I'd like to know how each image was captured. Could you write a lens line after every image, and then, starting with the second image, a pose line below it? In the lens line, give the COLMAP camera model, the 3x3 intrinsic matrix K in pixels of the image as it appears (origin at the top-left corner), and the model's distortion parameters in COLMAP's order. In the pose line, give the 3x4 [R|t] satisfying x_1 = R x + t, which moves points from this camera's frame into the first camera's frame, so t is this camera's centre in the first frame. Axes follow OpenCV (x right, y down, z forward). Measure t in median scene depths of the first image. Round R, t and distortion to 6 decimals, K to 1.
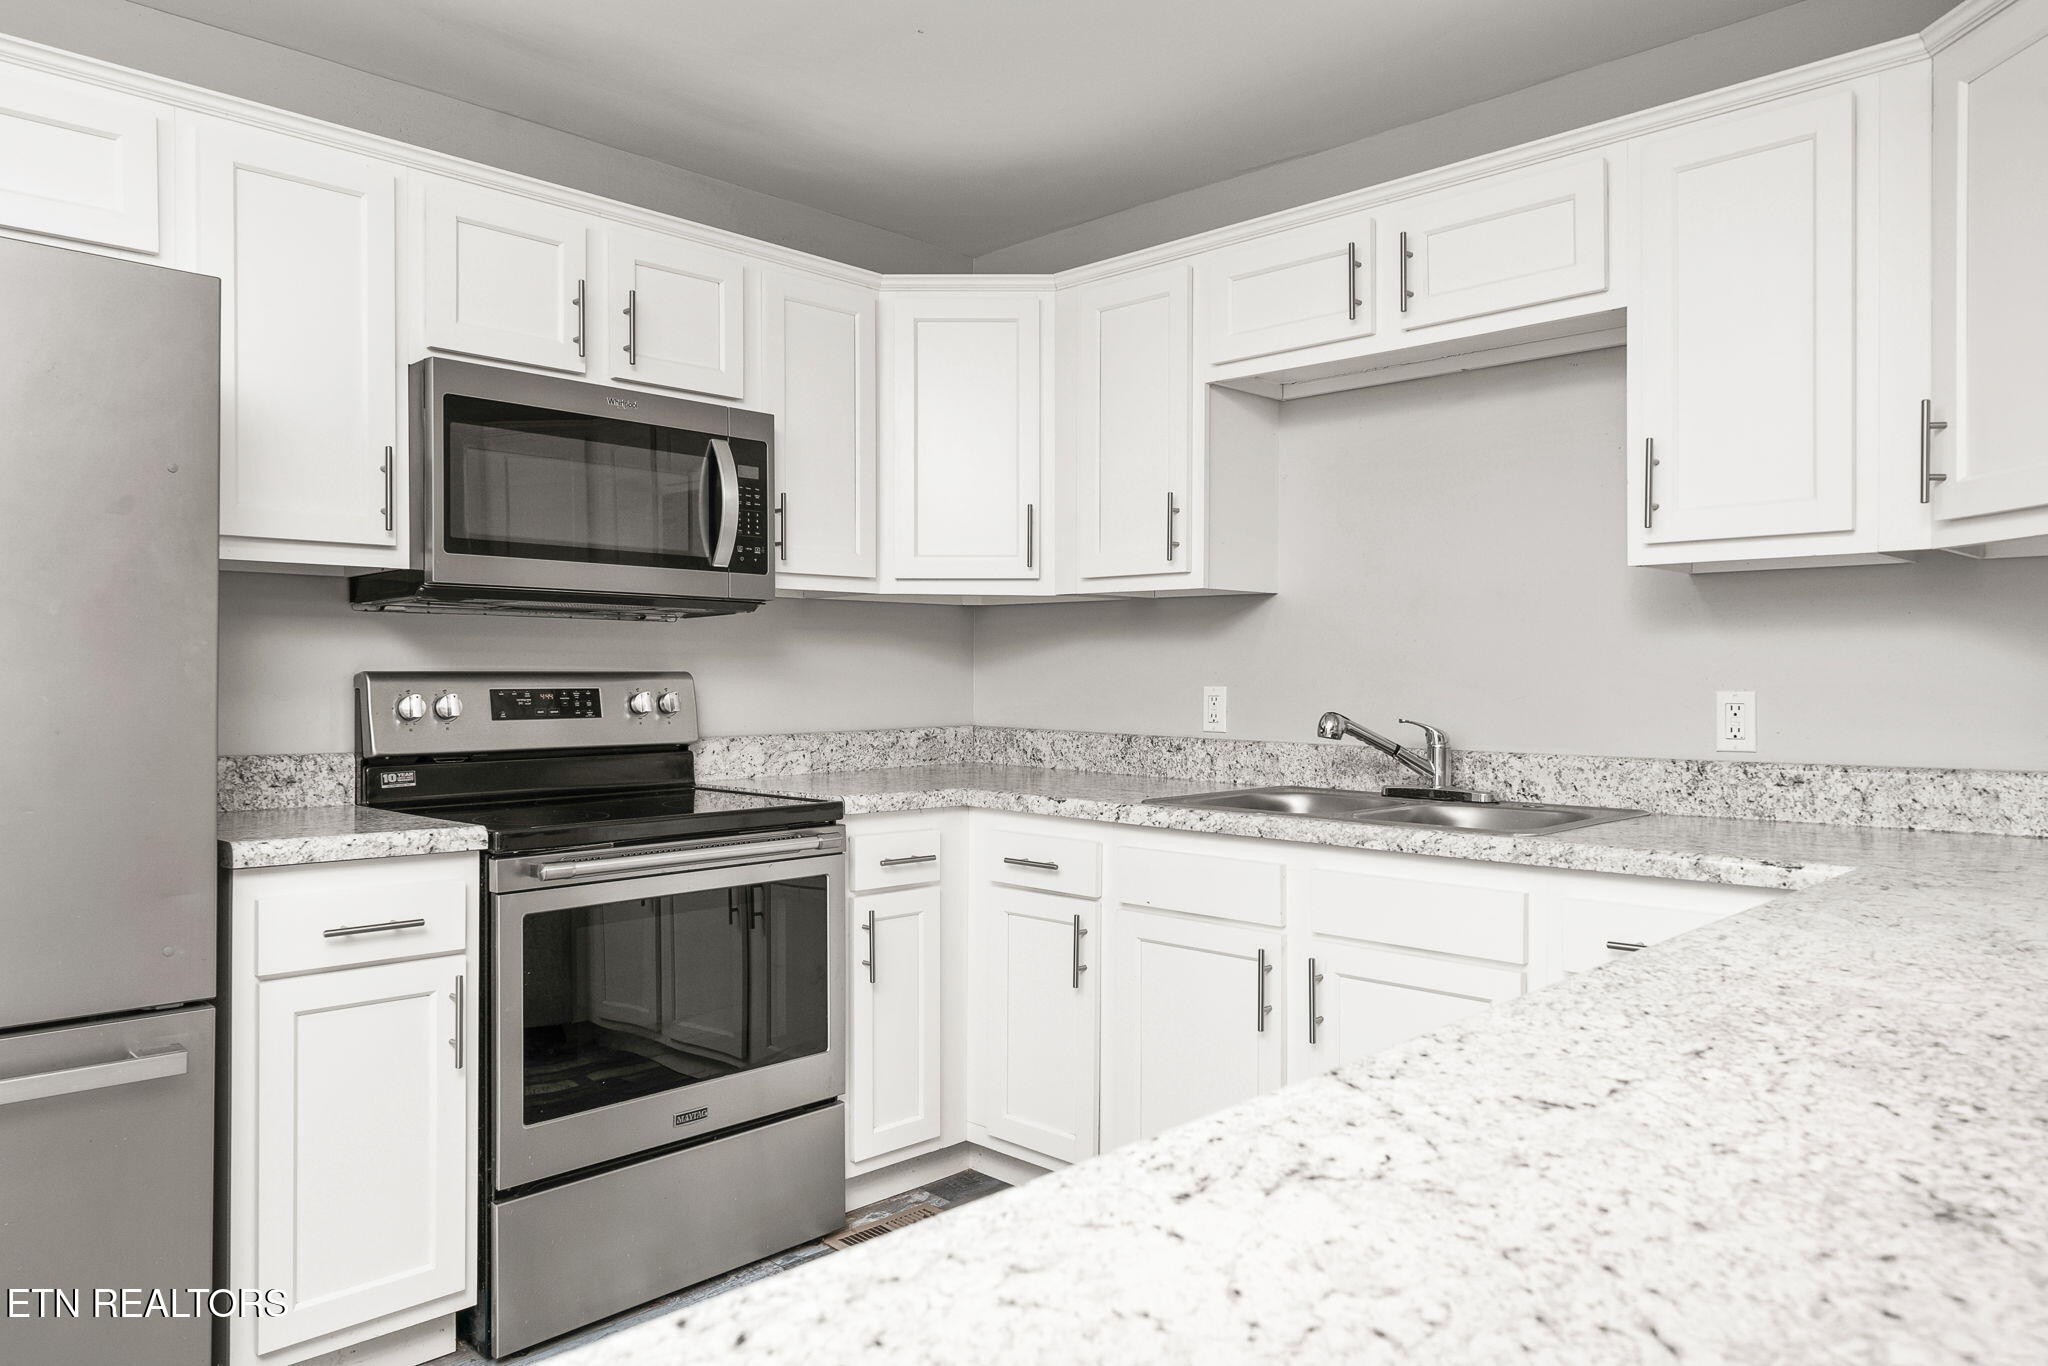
lens RADIAL K [[1401.5, 0, 1016.7], [0, 1401.5, 689.4], [0, 0, 1]] dist [0.045734, 0.005271]
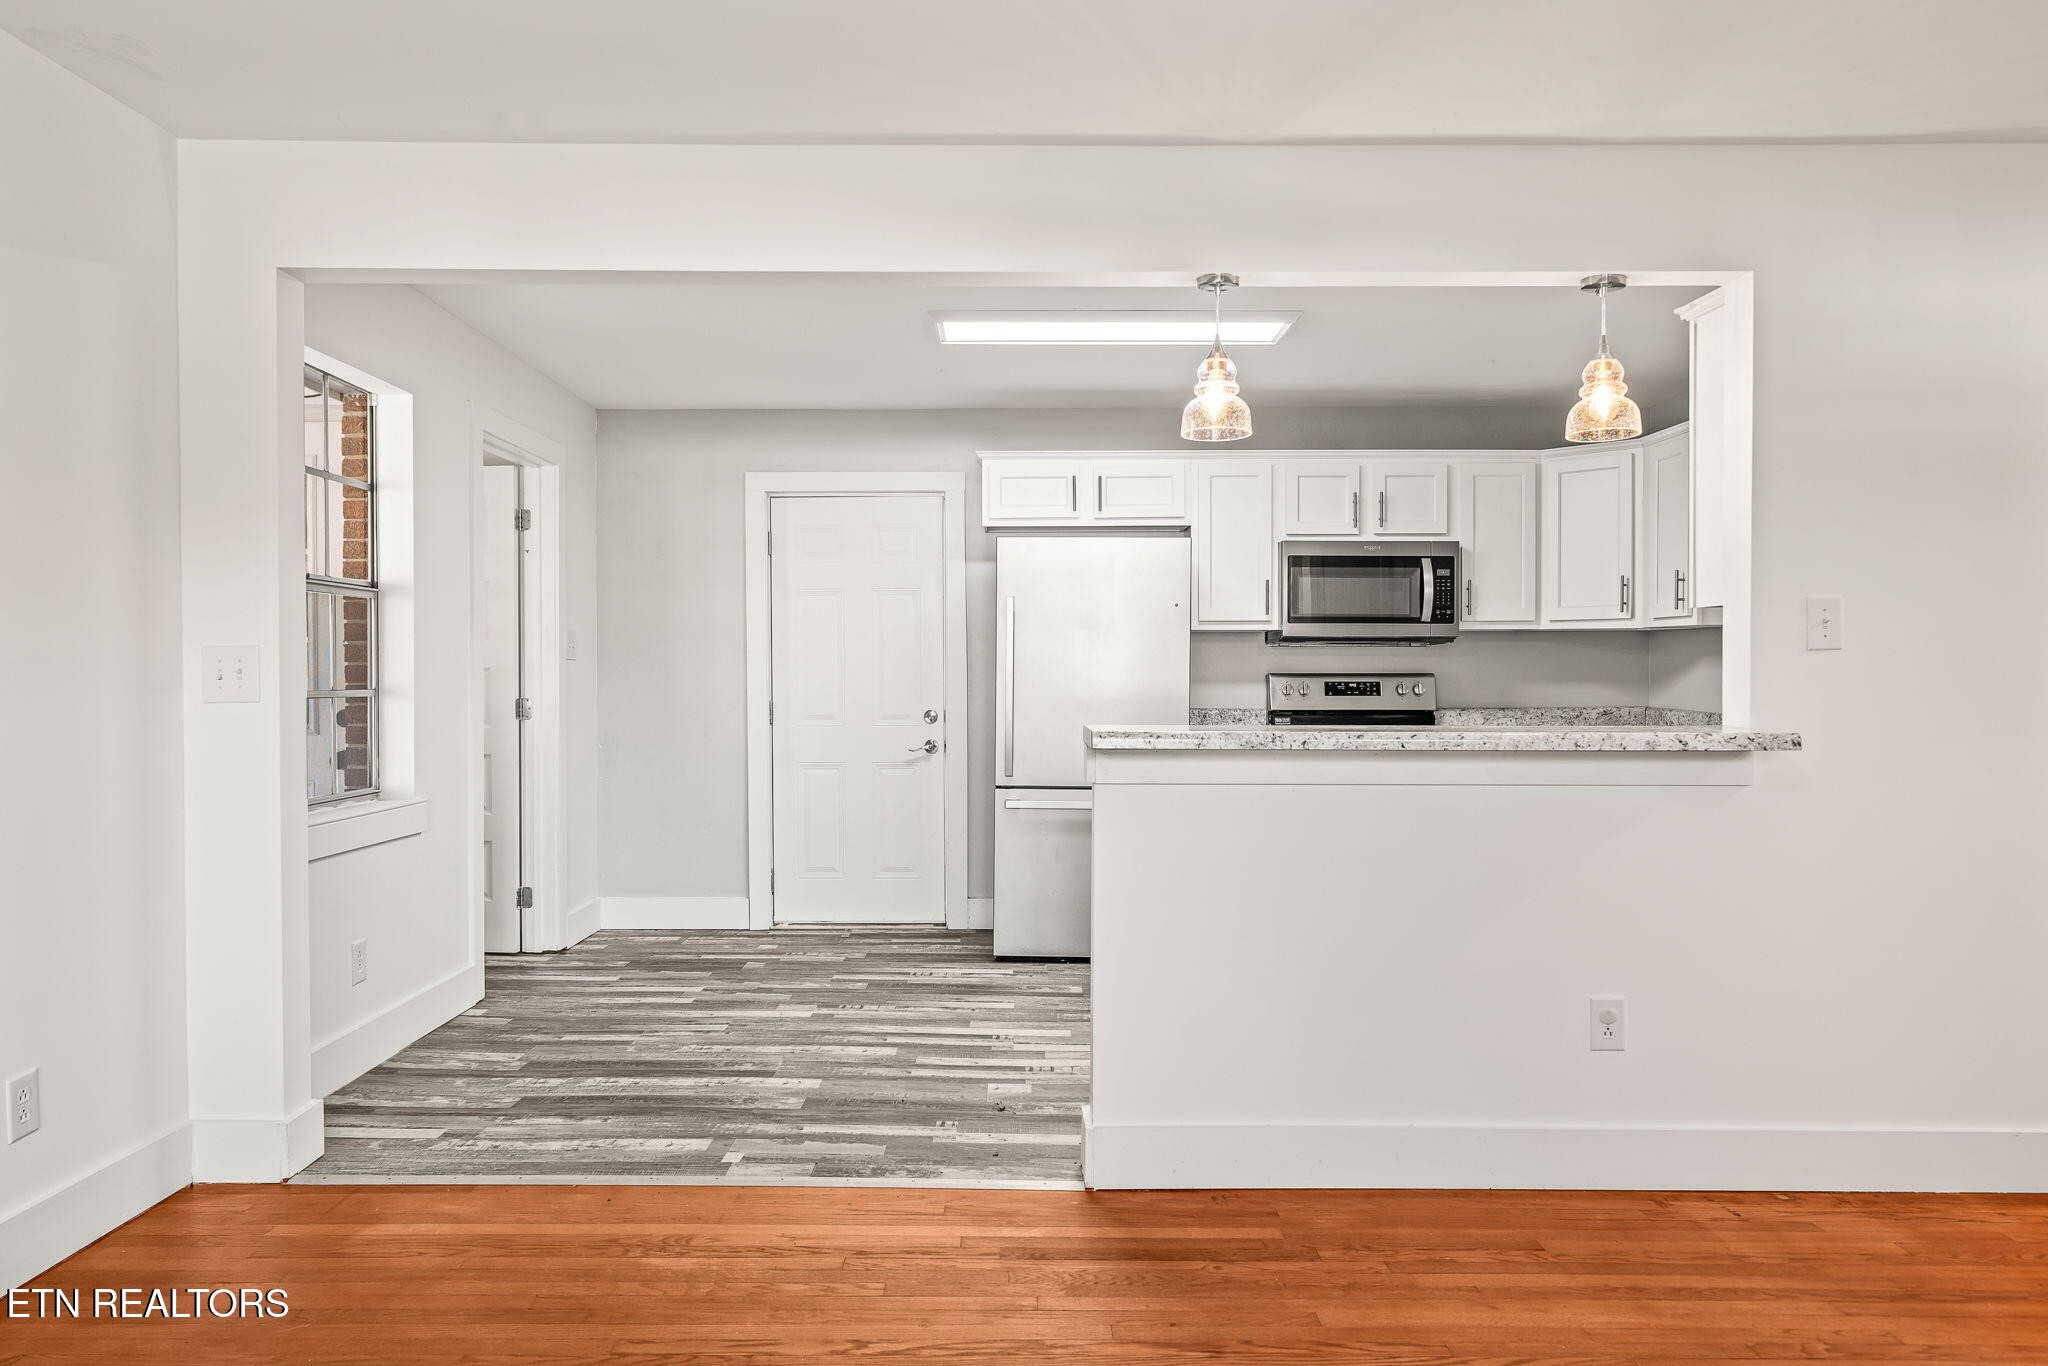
lens RADIAL K [[1401.5, 0, 1009.6], [0, 1401.5, 677.6], [0, 0, 1]] dist [0.045734, 0.005271]
pose [[0.703879, 0.004329, -0.710307, 0.825885], [-0.007632, 0.999970, -0.001469, 0.000781], [0.710279, 0.006455, 0.703890, -0.864648]]
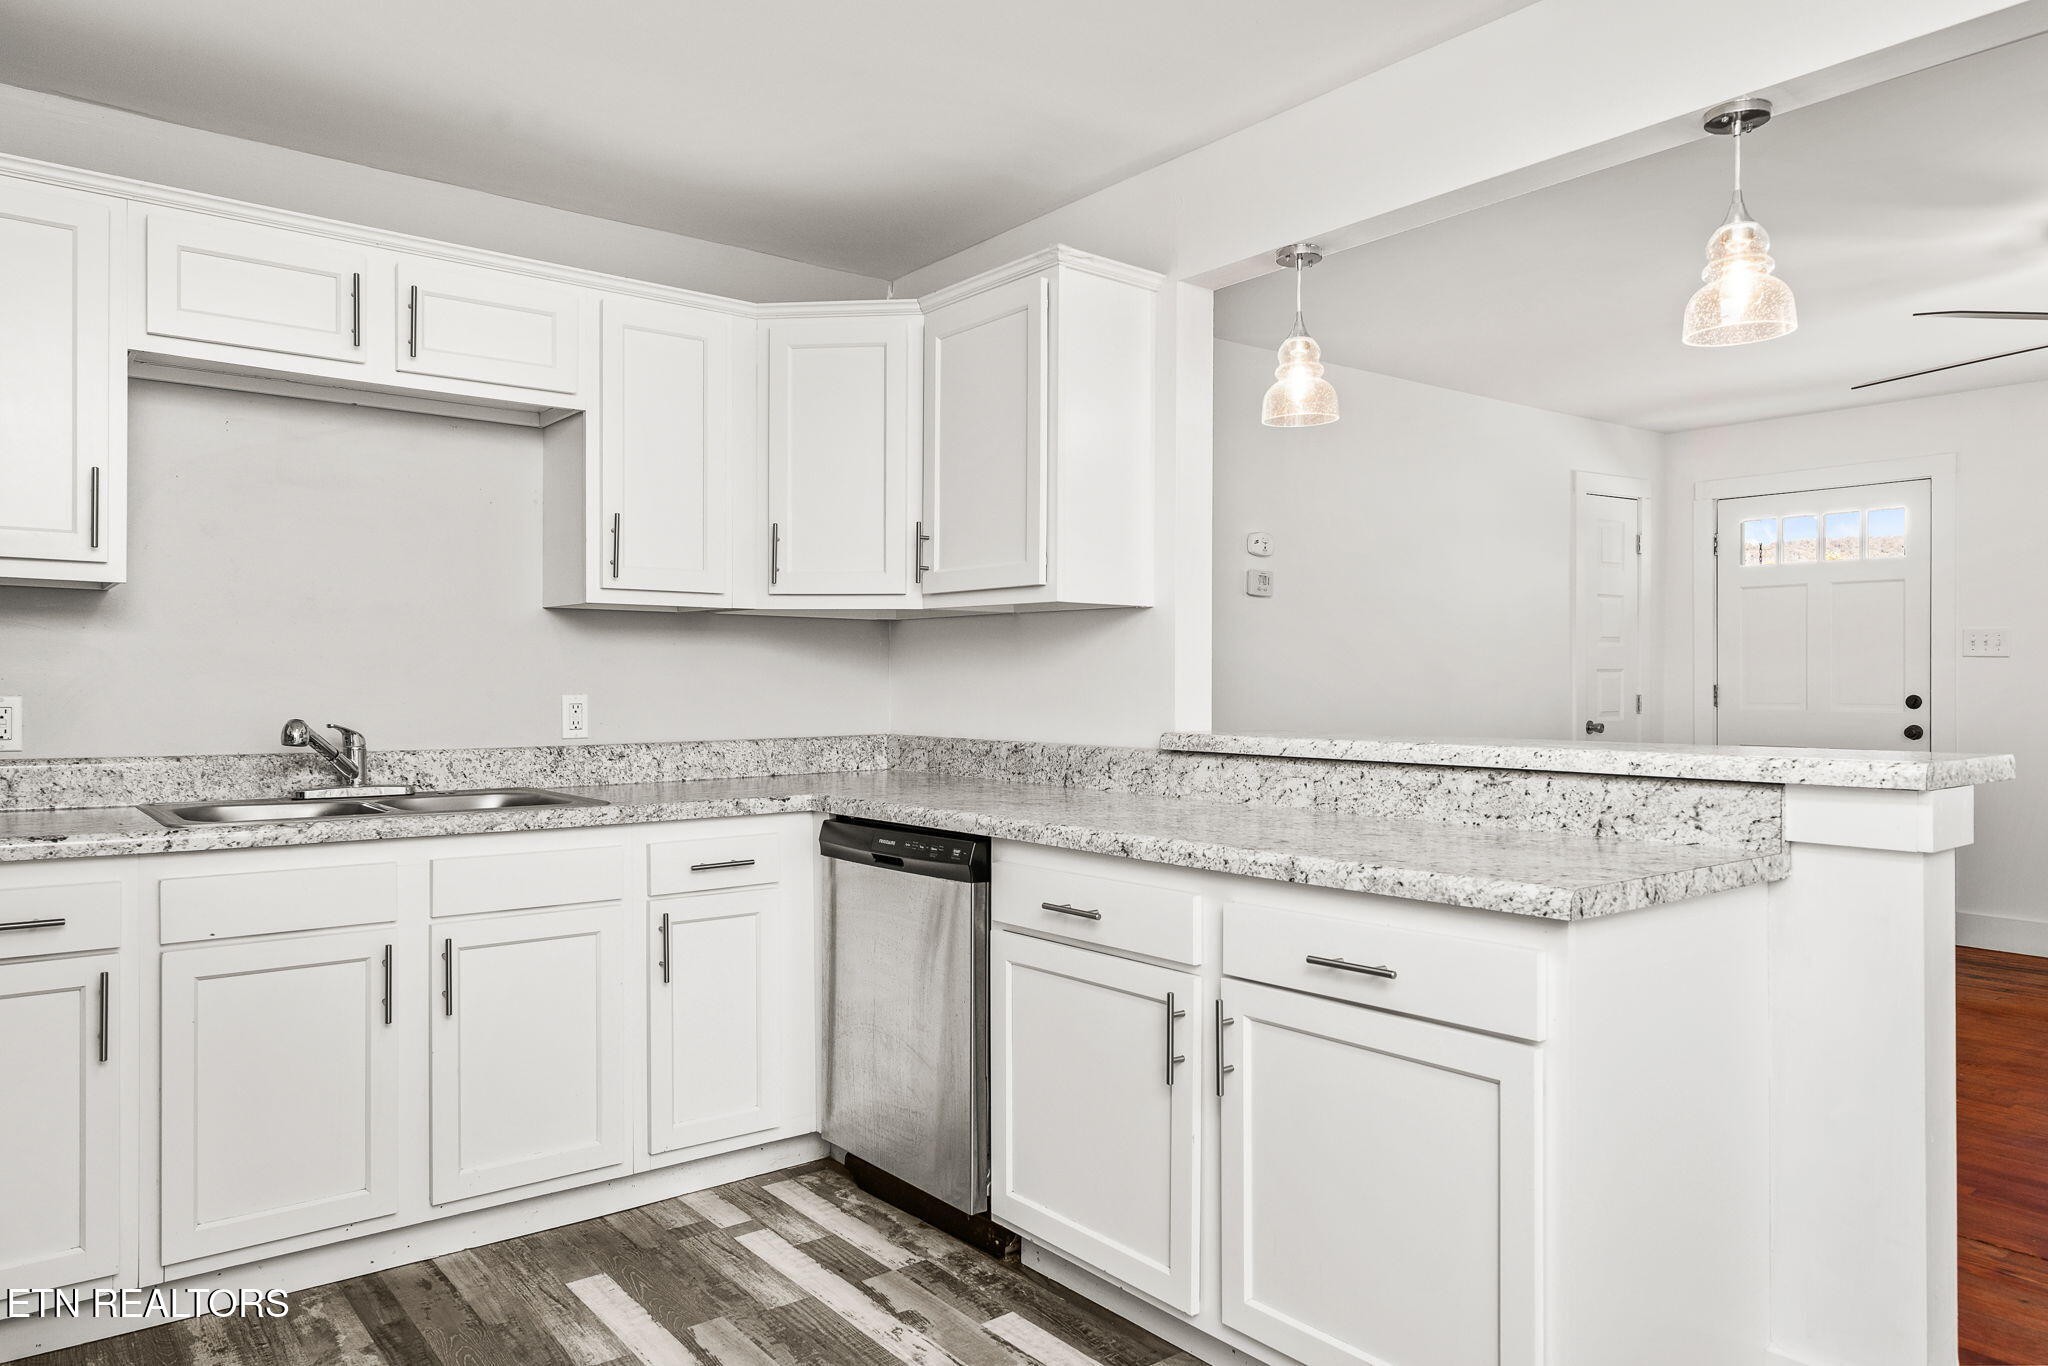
lens RADIAL K [[1273.5, 0, 1011.7], [0, 1273.5, 693.9], [0, 0, 1]] dist [0.010468, 0.004294]
pose [[0.152570, -0.012501, 0.988214, -0.610573], [0.002879, 0.999921, 0.012204, -0.012577], [-0.988288, 0.000983, 0.152594, 0.360036]]
